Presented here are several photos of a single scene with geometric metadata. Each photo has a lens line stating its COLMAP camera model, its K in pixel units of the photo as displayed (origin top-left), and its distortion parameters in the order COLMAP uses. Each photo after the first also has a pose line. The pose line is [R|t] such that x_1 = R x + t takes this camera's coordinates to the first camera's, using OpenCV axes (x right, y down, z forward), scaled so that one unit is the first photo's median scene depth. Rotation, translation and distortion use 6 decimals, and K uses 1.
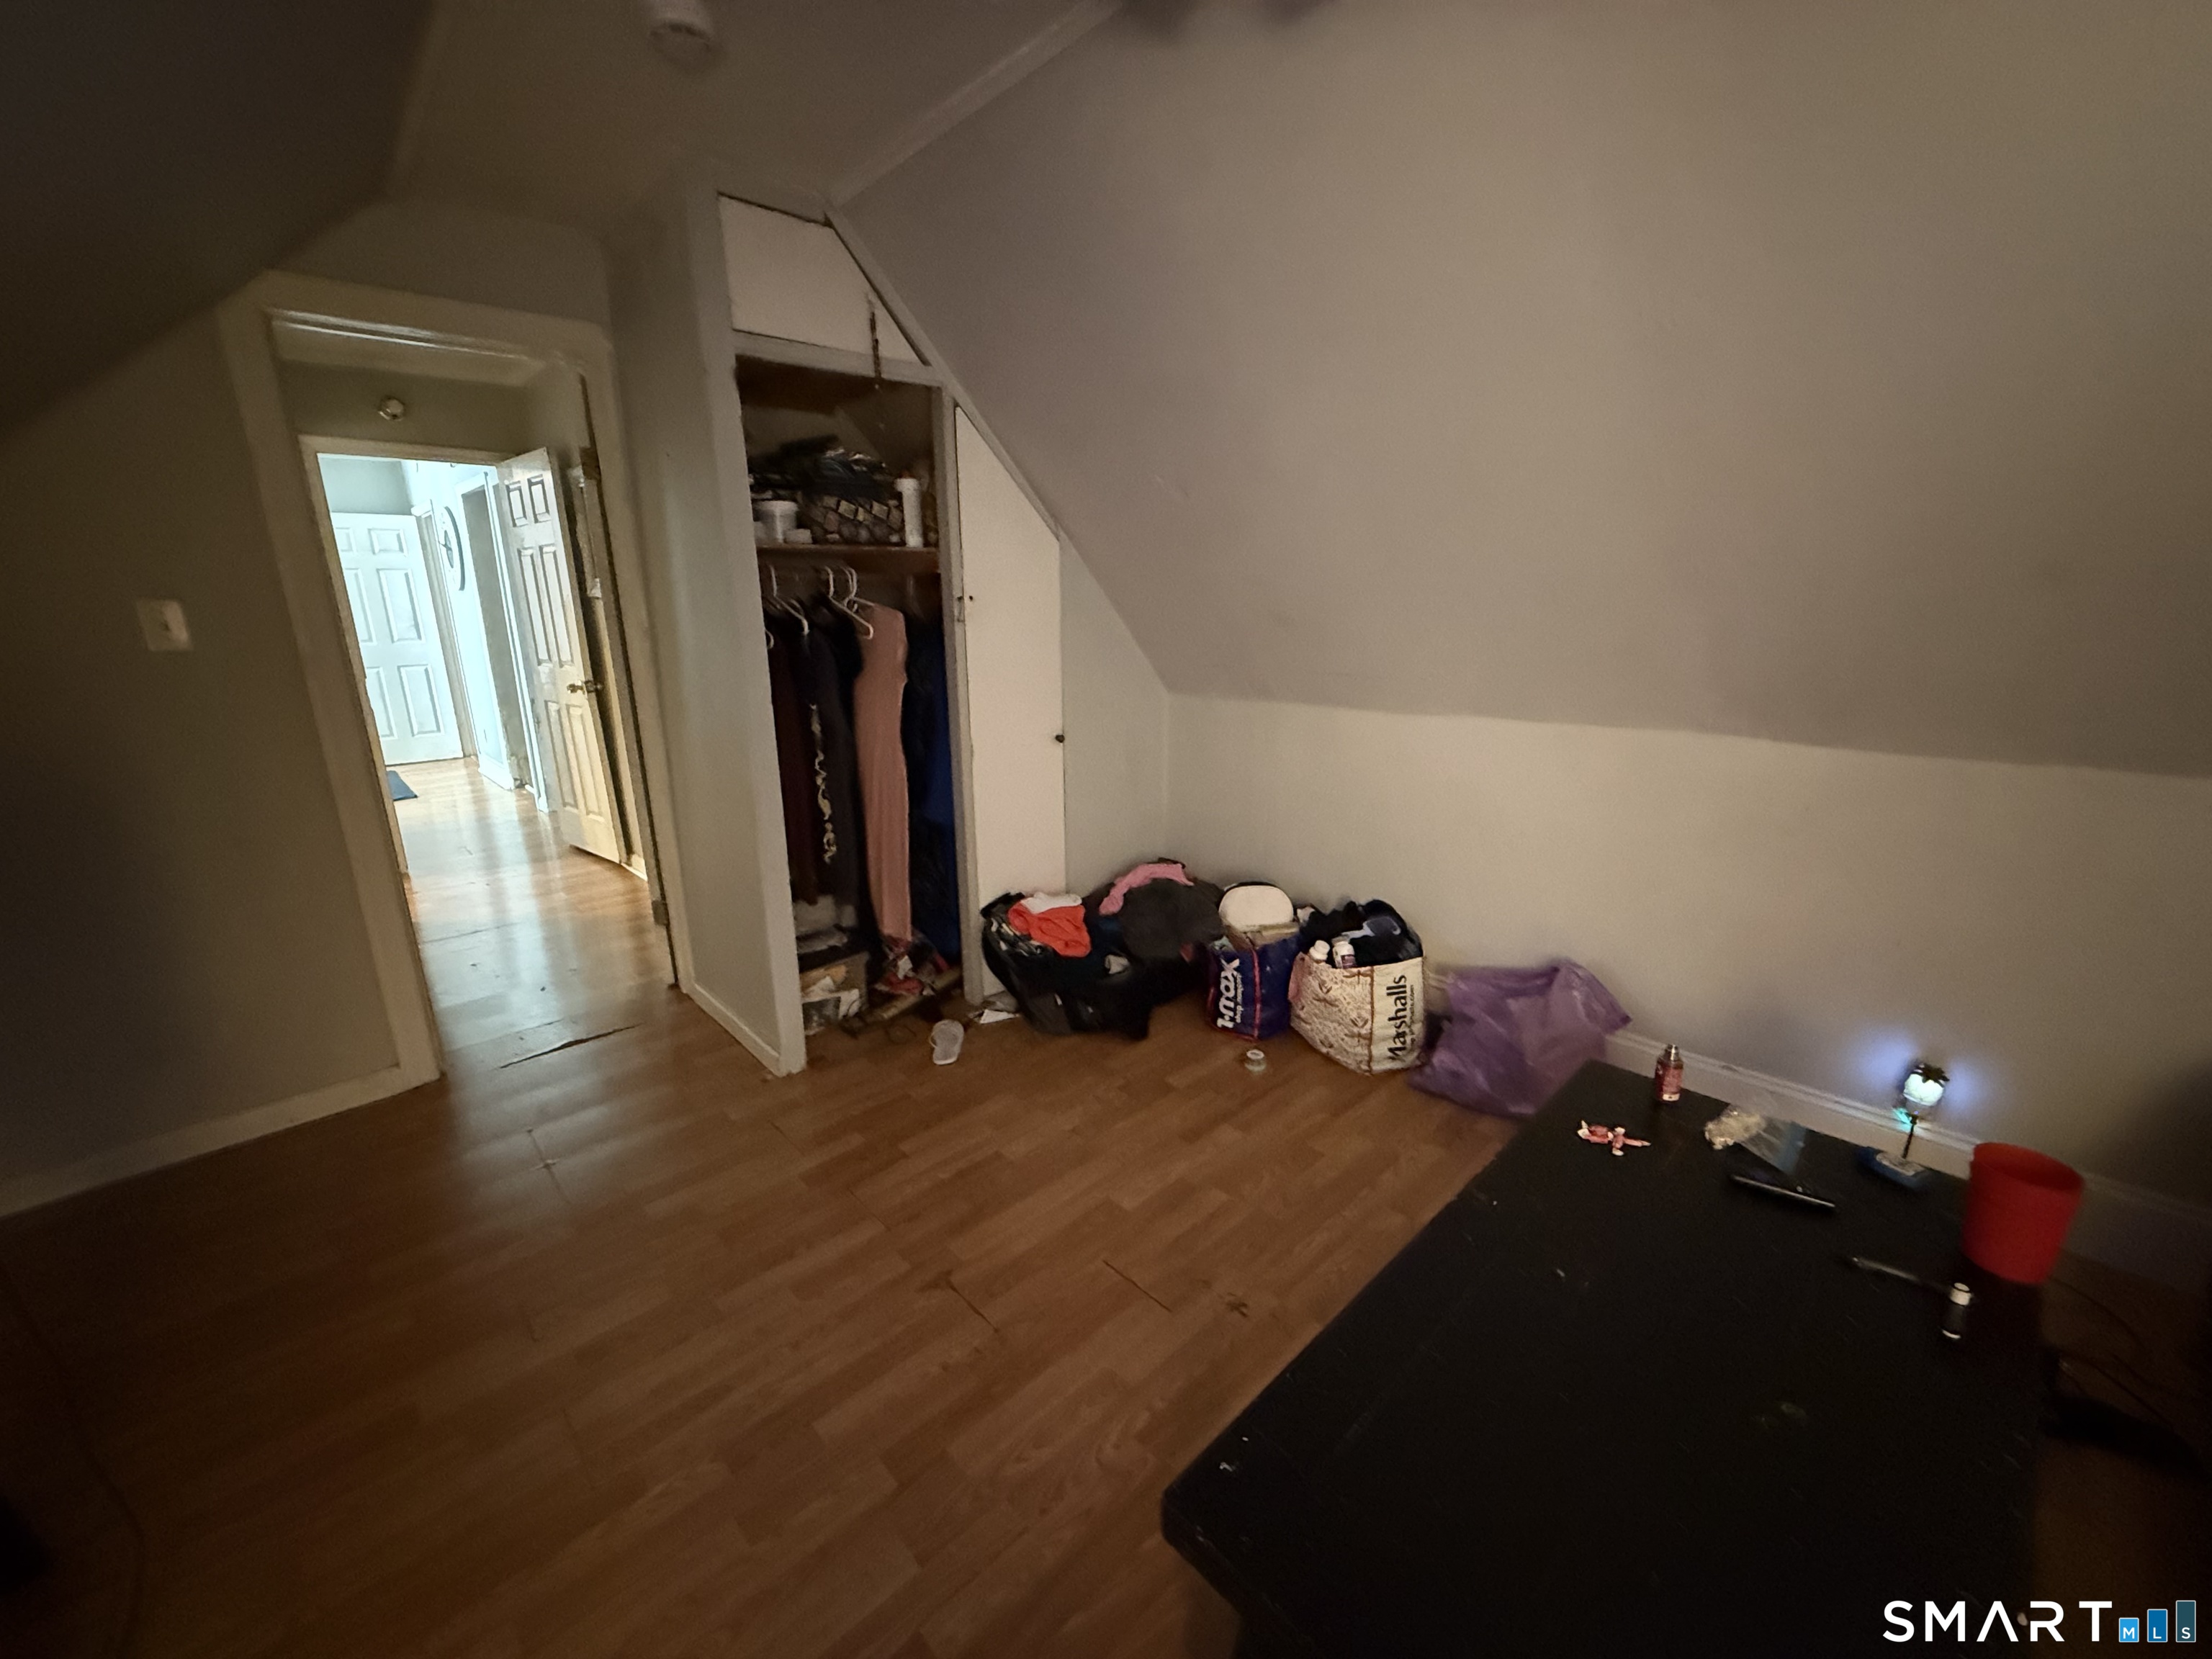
lens RADIAL K [[877.0, 0, 1100.5], [0, 877.0, 831.6], [0, 0, 1]] dist [-0.000439, -0.000032]
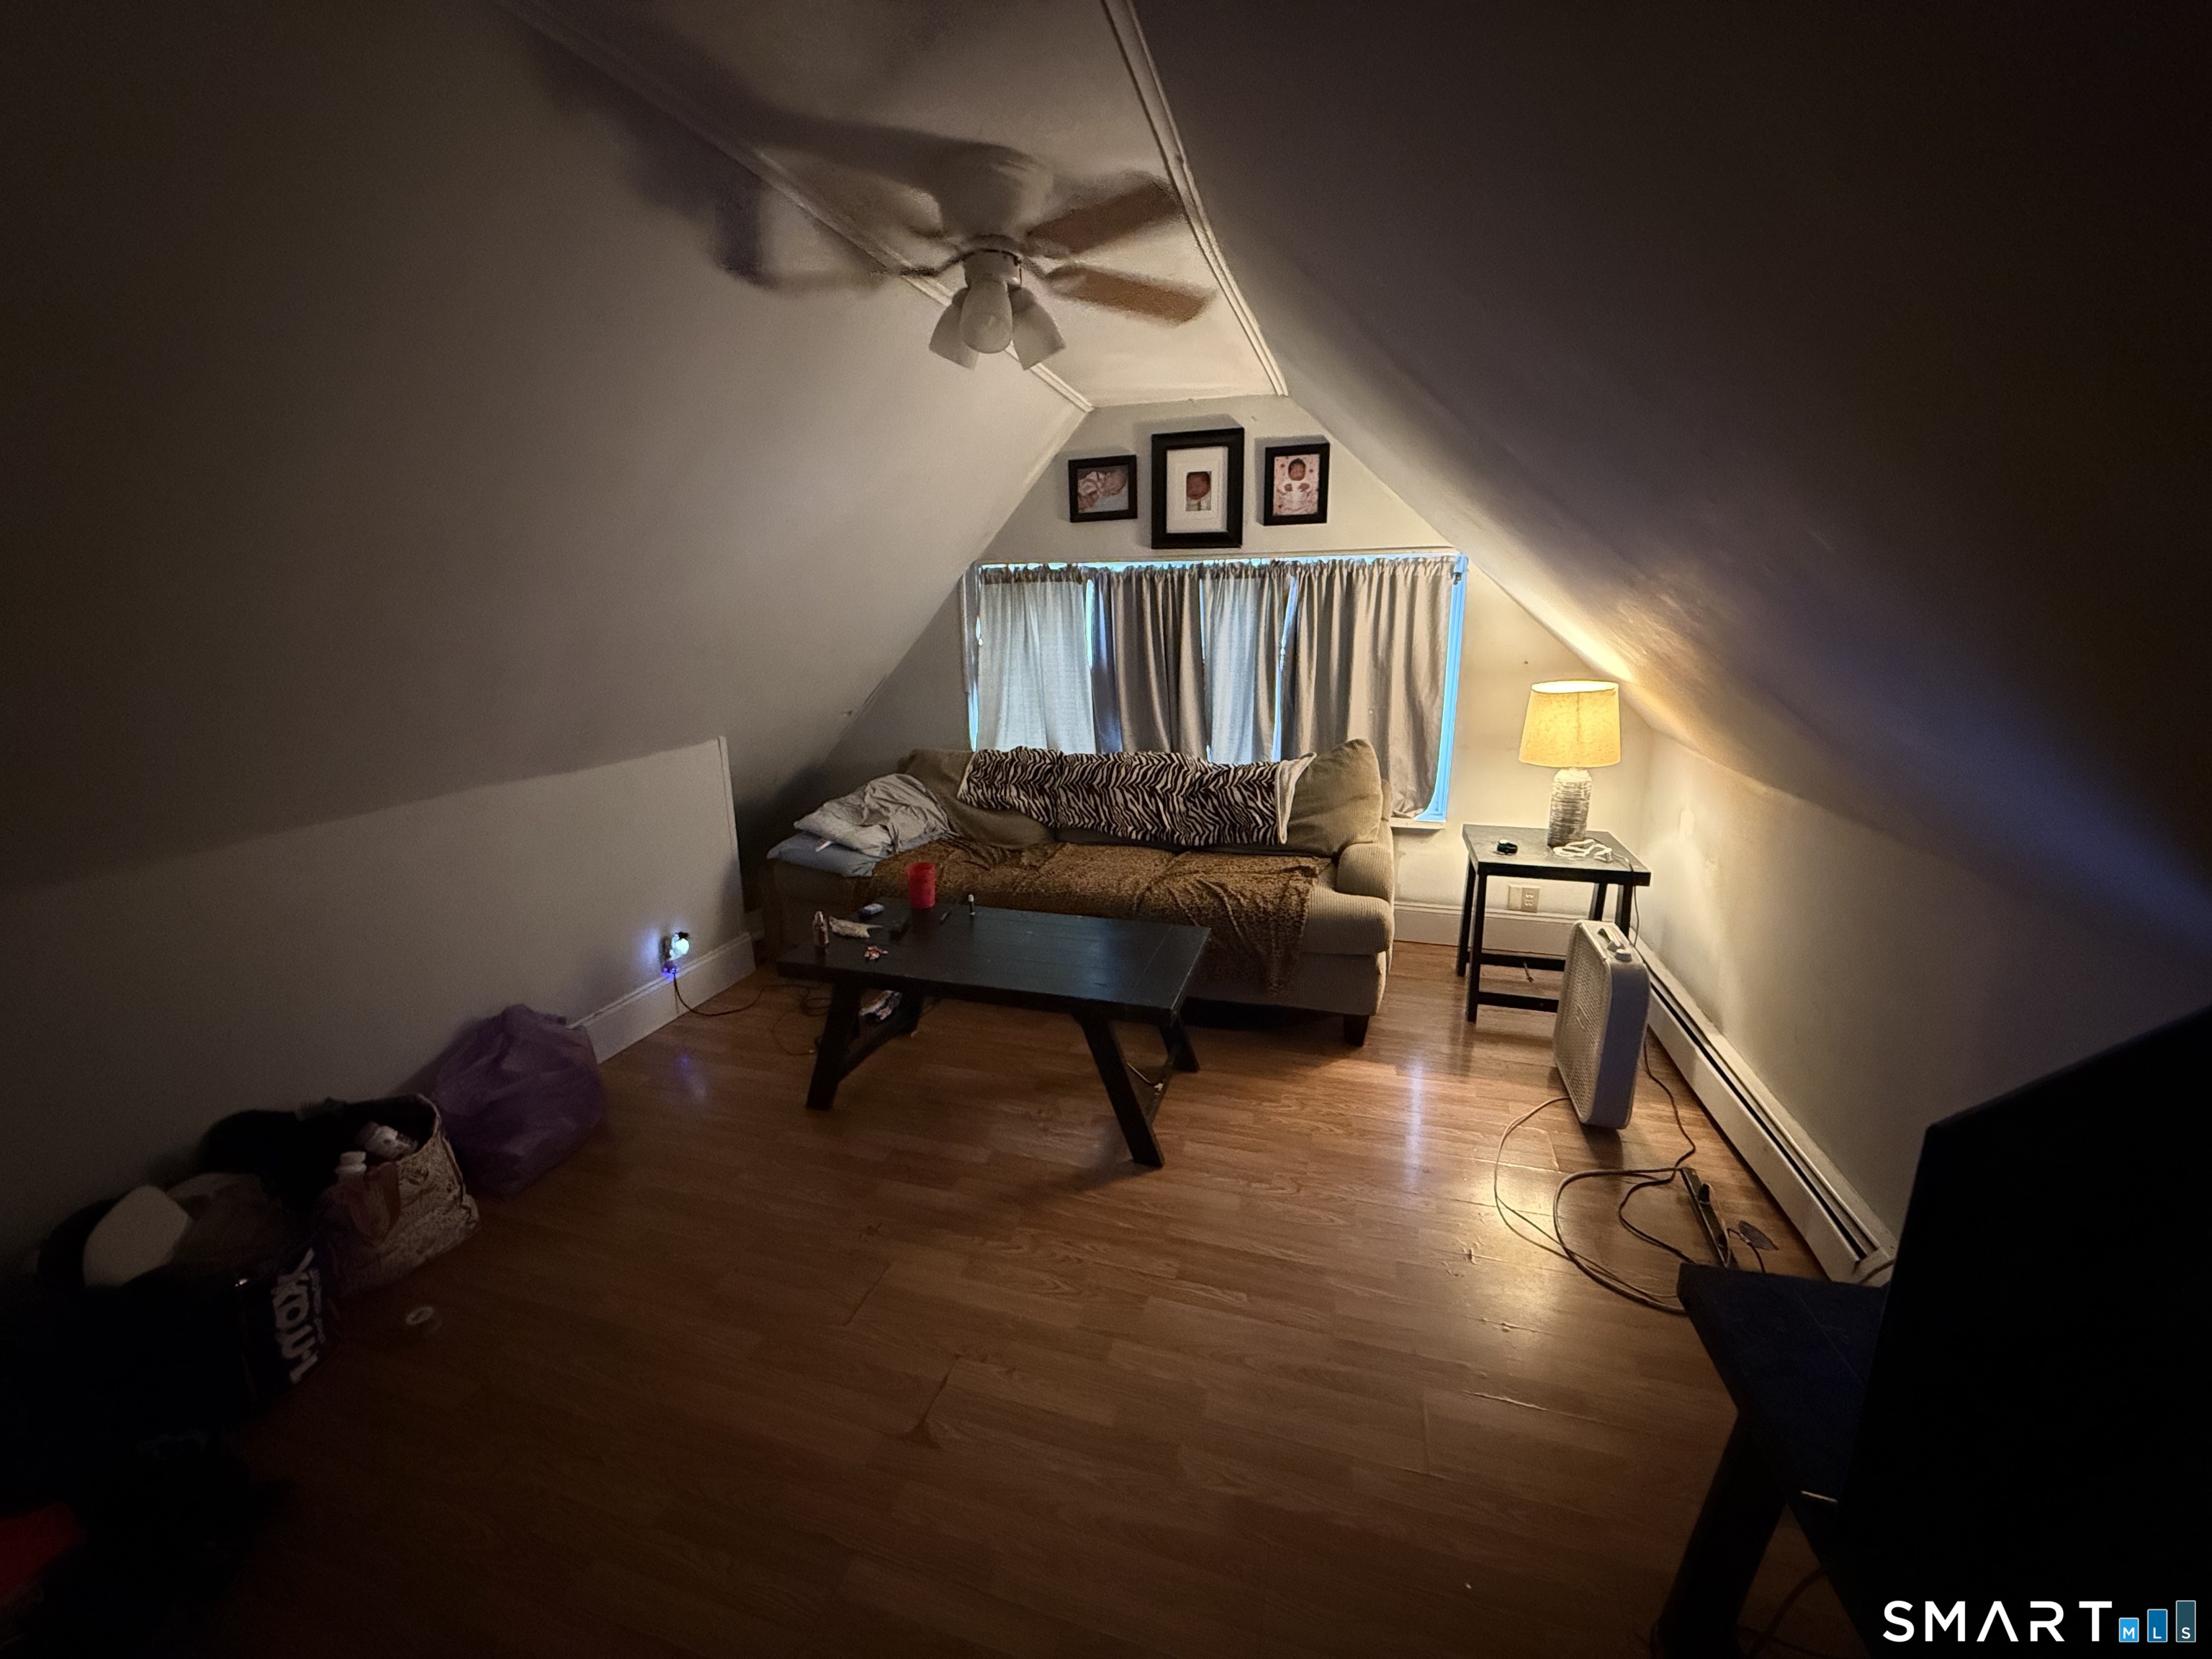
lens RADIAL K [[877.0, 0, 1103.0], [0, 877.0, 830.9], [0, 0, 1]] dist [-0.000439, -0.000032]
pose [[-0.505715, -0.180140, 0.843683, -0.631903], [0.236445, 0.911567, 0.336362, -0.215520], [-0.829666, 0.369588, -0.418400, 0.671282]]
